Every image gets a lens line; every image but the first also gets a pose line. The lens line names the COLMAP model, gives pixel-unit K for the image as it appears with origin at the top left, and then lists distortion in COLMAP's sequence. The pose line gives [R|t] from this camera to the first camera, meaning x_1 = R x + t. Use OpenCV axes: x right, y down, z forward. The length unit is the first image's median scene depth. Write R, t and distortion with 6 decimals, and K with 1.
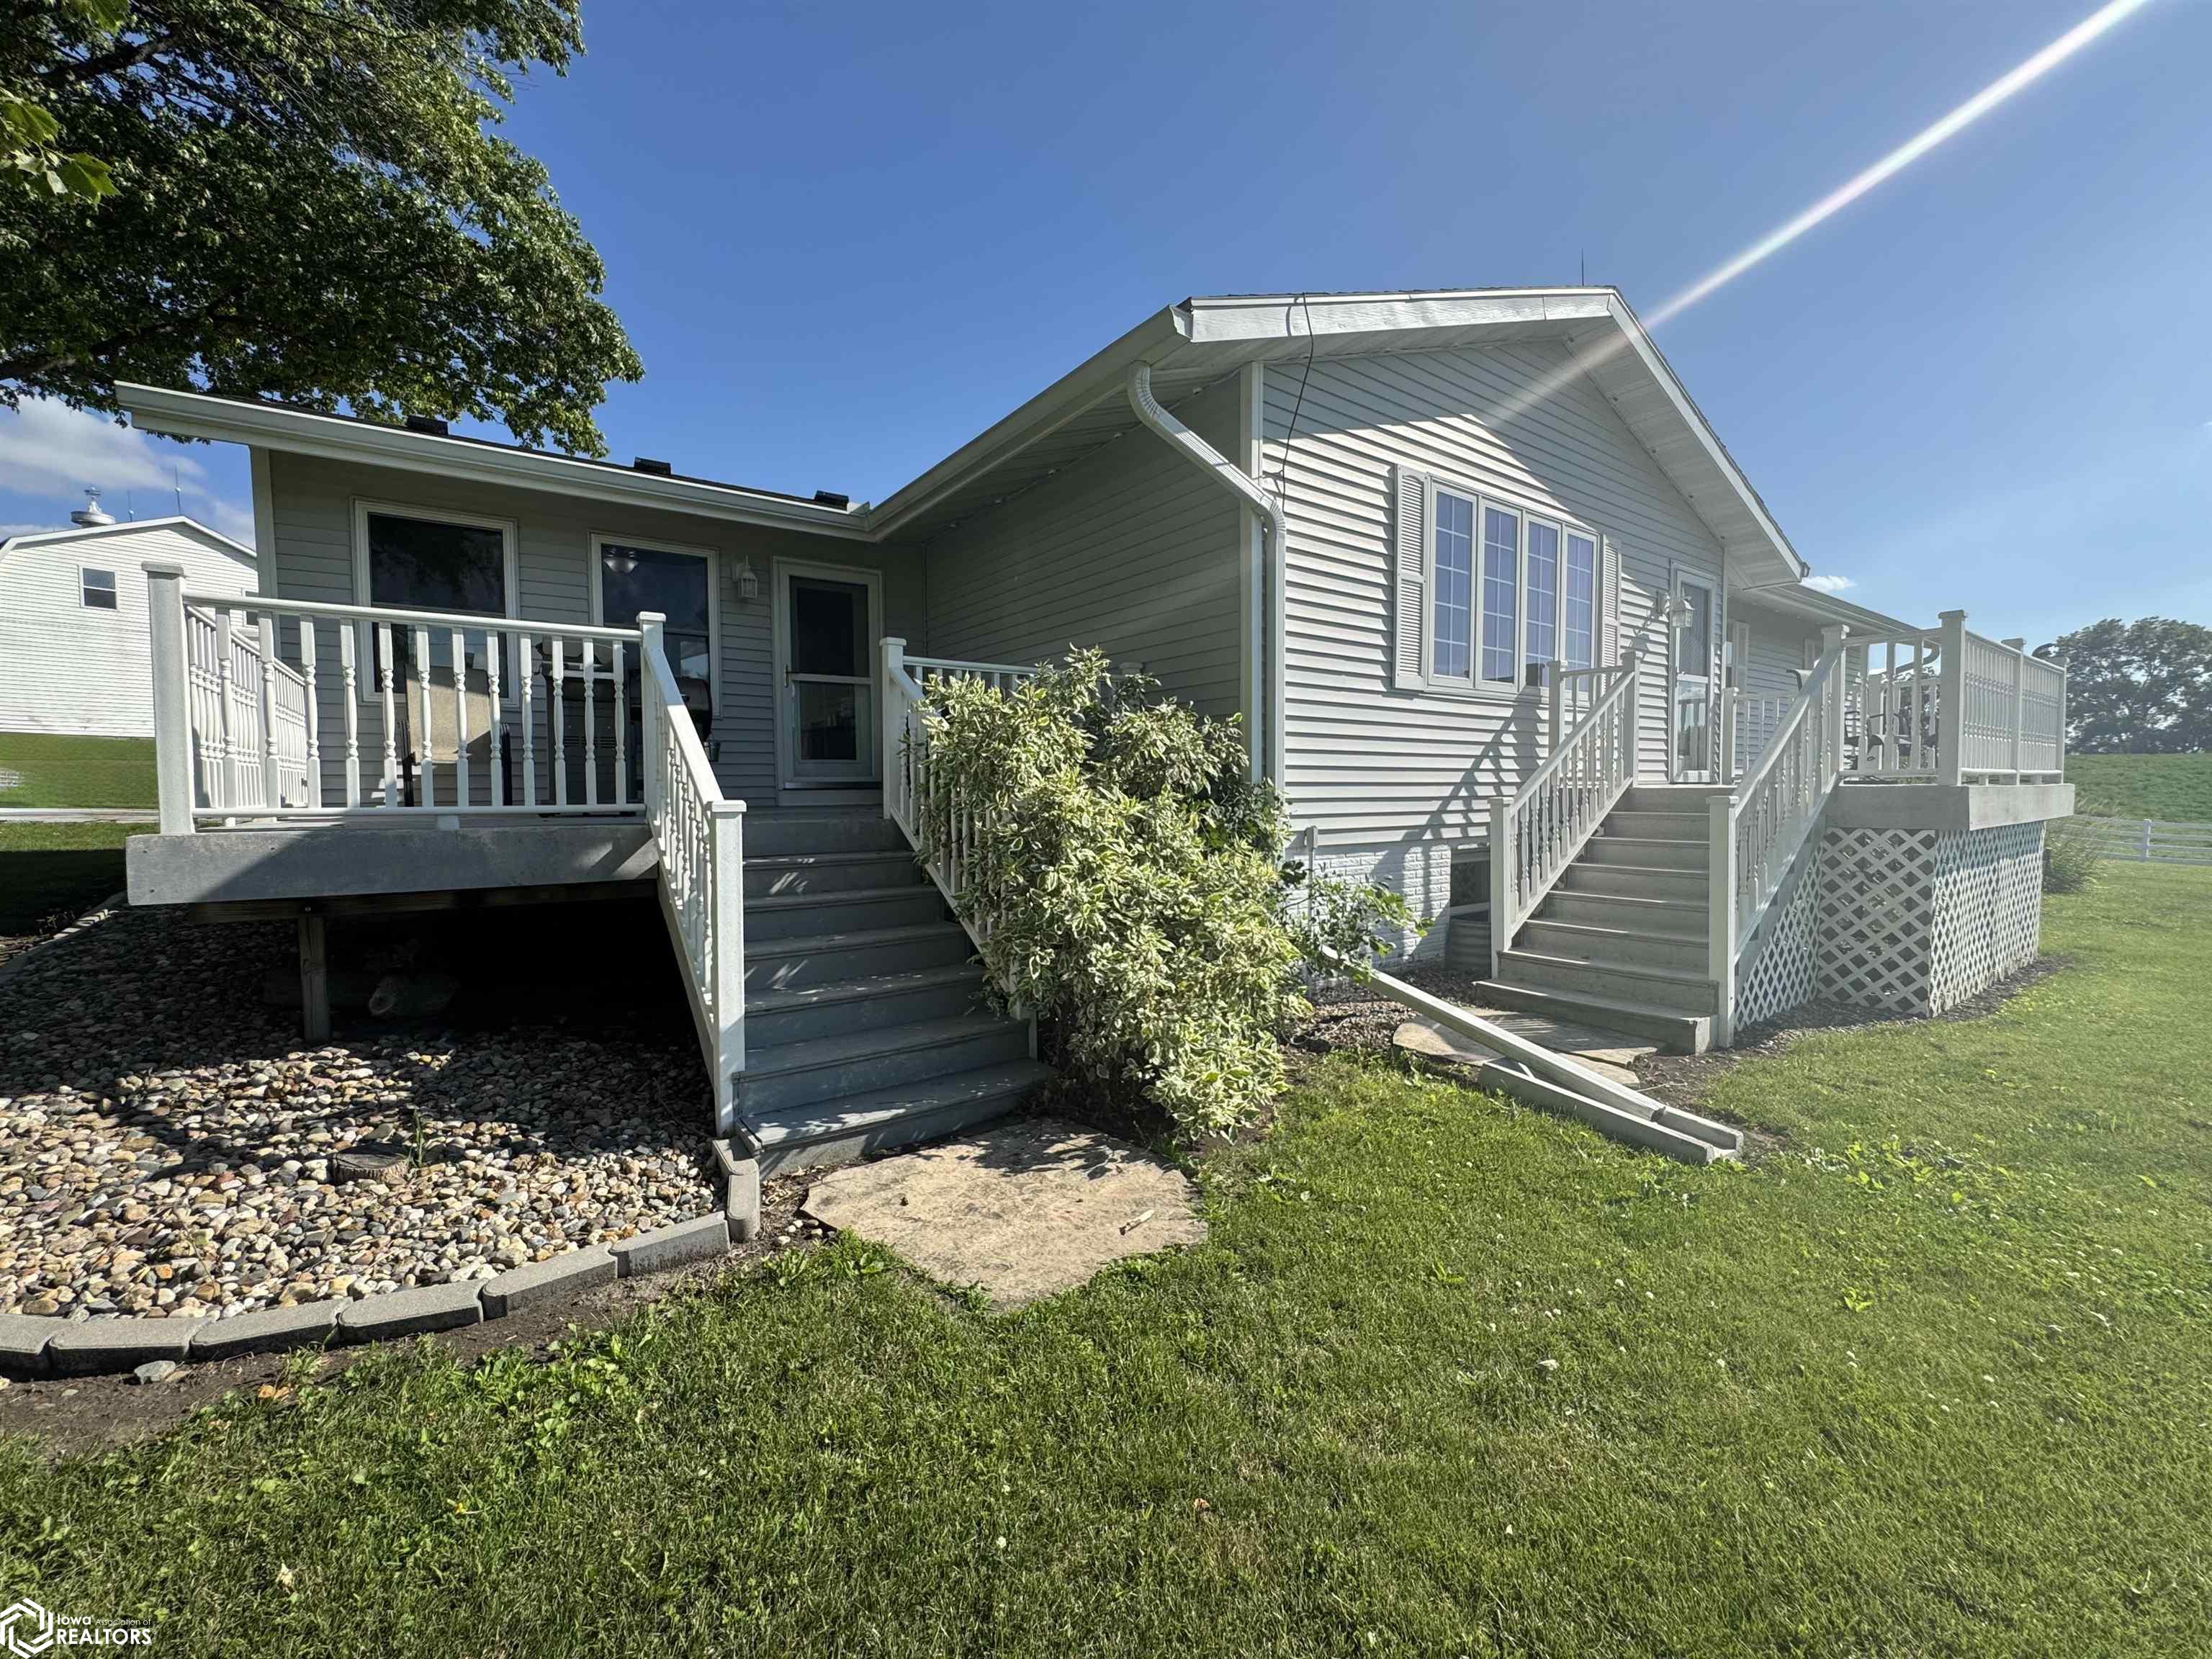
lens RADIAL K [[888.6, 0, 1098.7], [0, 888.6, 822.6], [0, 0, 1]] dist [-0.002718, 0.000450]
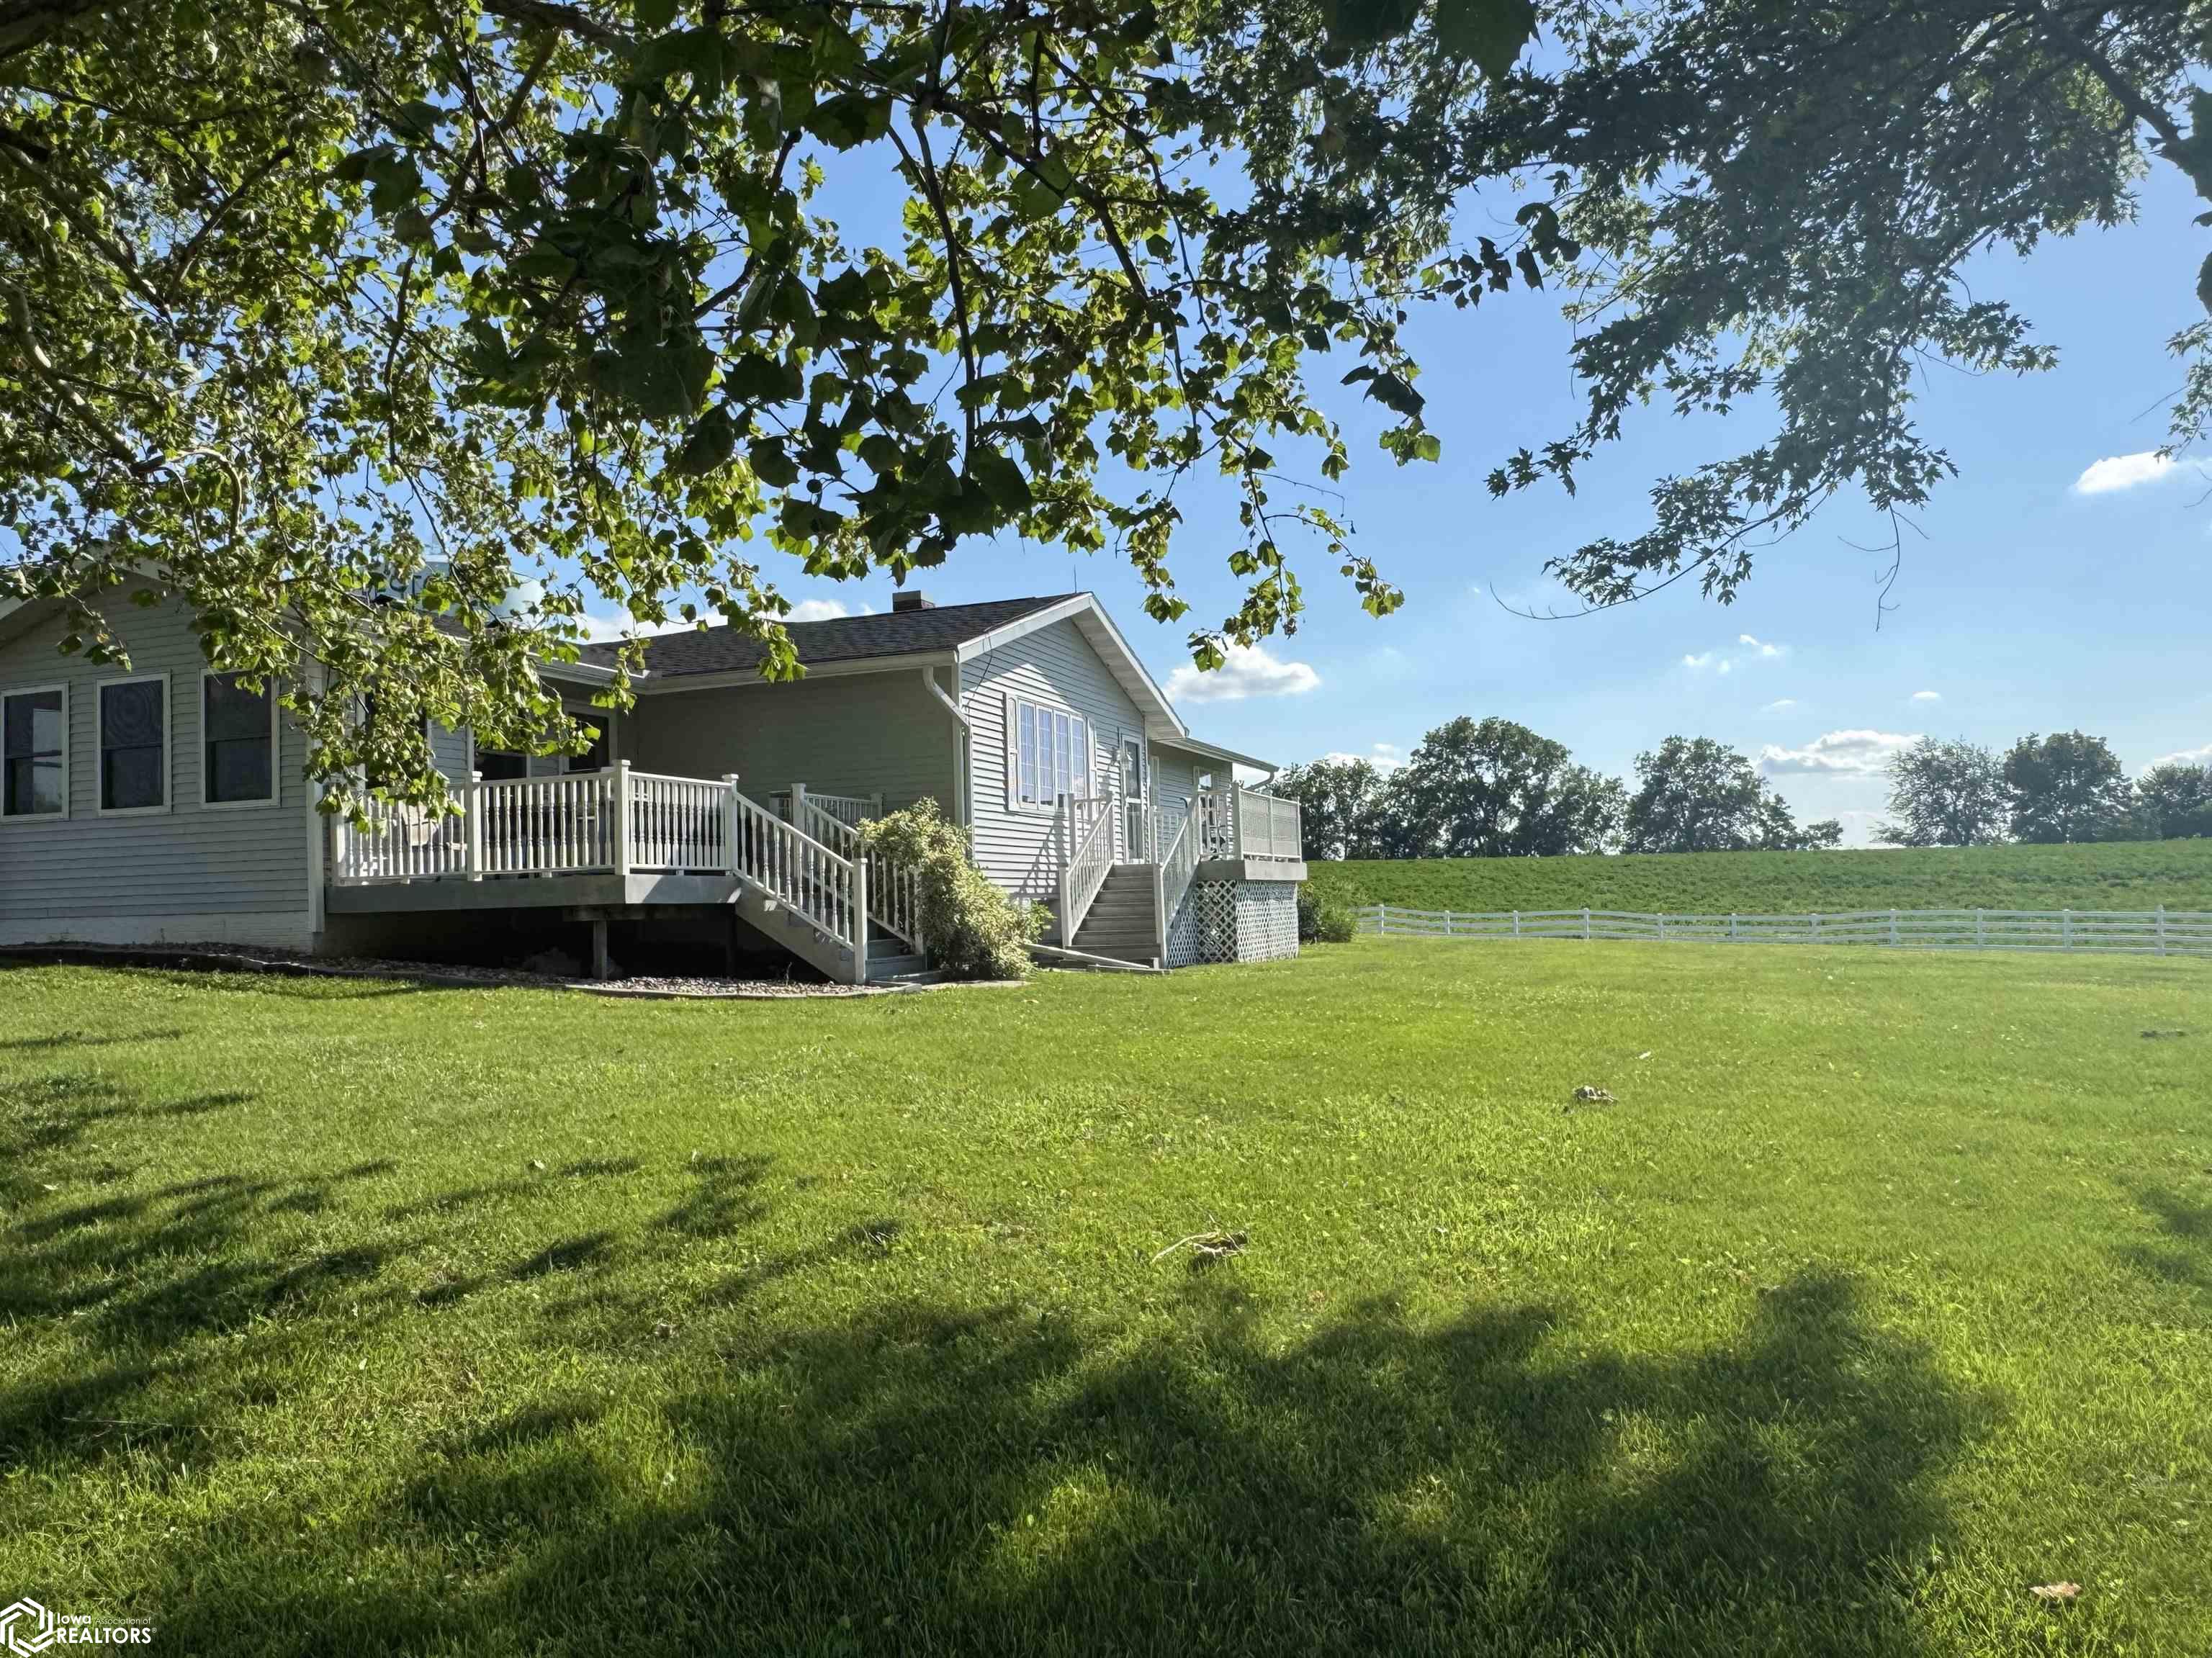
lens RADIAL K [[1384.6, 0, 1108.3], [0, 1384.6, 831.7], [0, 0, 1]] dist [-0.005493, -0.000815]
pose [[0.830044, 0.007064, 0.557653, -1.106469], [0.048333, 0.995246, -0.084549, 0.147227], [-0.555599, 0.097132, 0.825757, -1.497151]]
